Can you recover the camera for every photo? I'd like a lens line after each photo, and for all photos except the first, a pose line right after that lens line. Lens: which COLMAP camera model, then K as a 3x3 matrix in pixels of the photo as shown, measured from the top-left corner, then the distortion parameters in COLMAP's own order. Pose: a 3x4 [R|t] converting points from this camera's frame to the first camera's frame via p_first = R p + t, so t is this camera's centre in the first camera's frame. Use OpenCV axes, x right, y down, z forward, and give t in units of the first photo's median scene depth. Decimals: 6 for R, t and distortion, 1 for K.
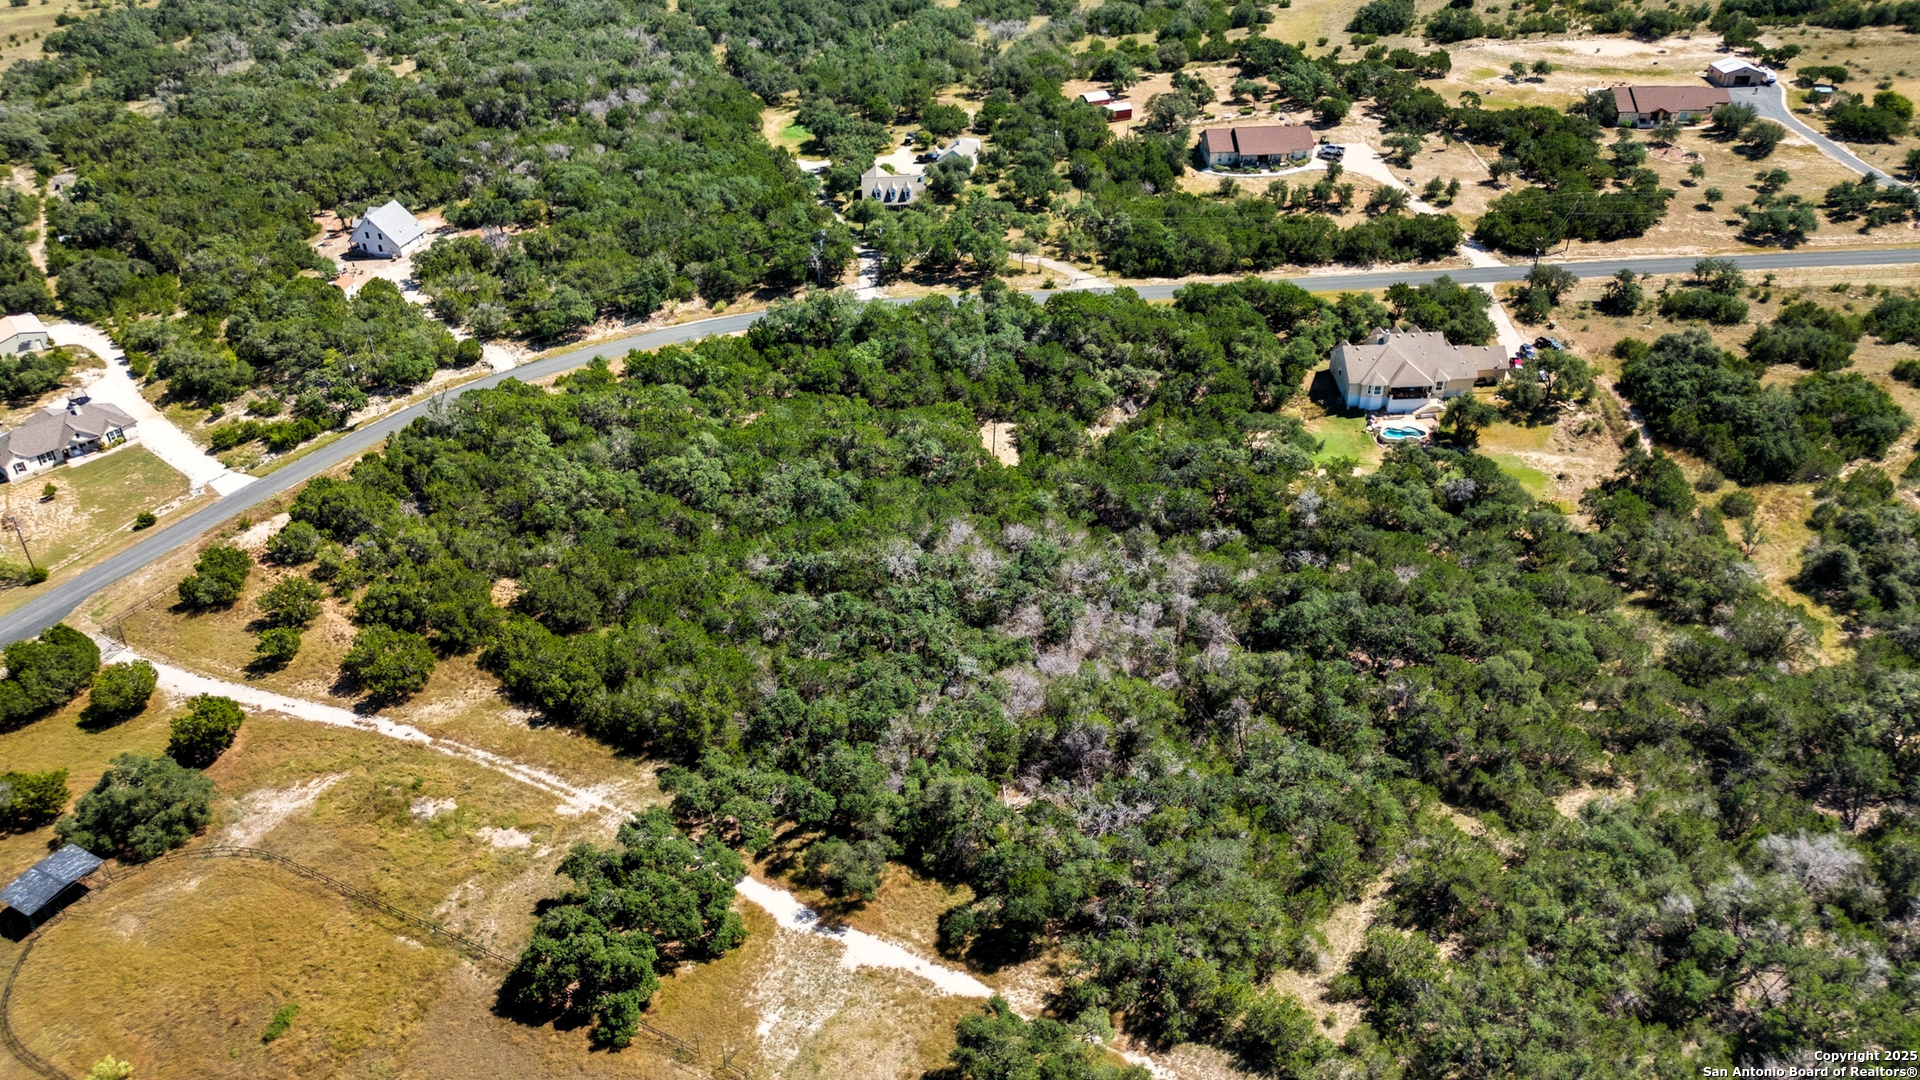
lens RADIAL K [[1414.7, 0, 966.7], [0, 1414.7, 536.1], [0, 0, 1]] dist [0.059741, -0.054023]
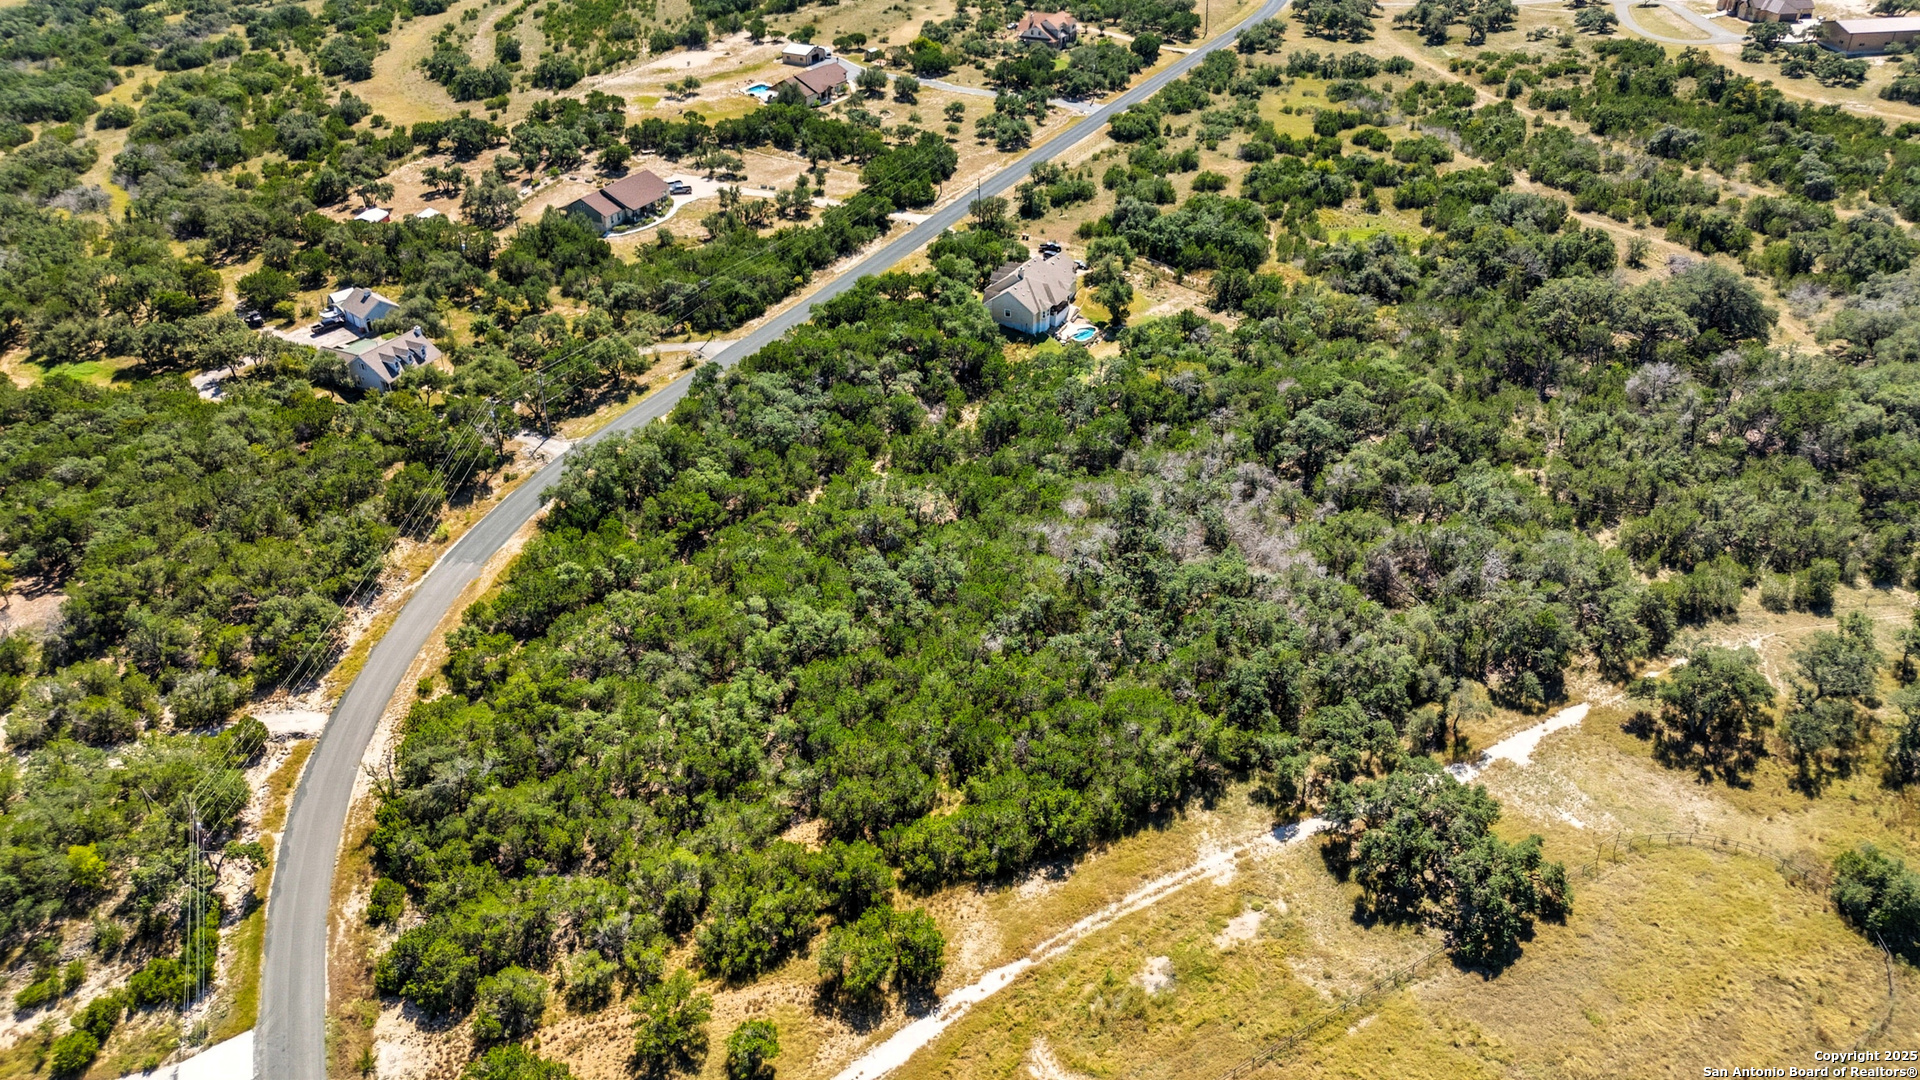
lens RADIAL K [[1414.7, 0, 965.1], [0, 1414.7, 544.6], [0, 0, 1]] dist [0.059741, -0.054023]
pose [[0.514125, -0.448760, 0.730951, -0.668149], [0.478540, 0.857317, 0.189753, -0.183667], [-0.711811, 0.252233, 0.655518, 0.301268]]
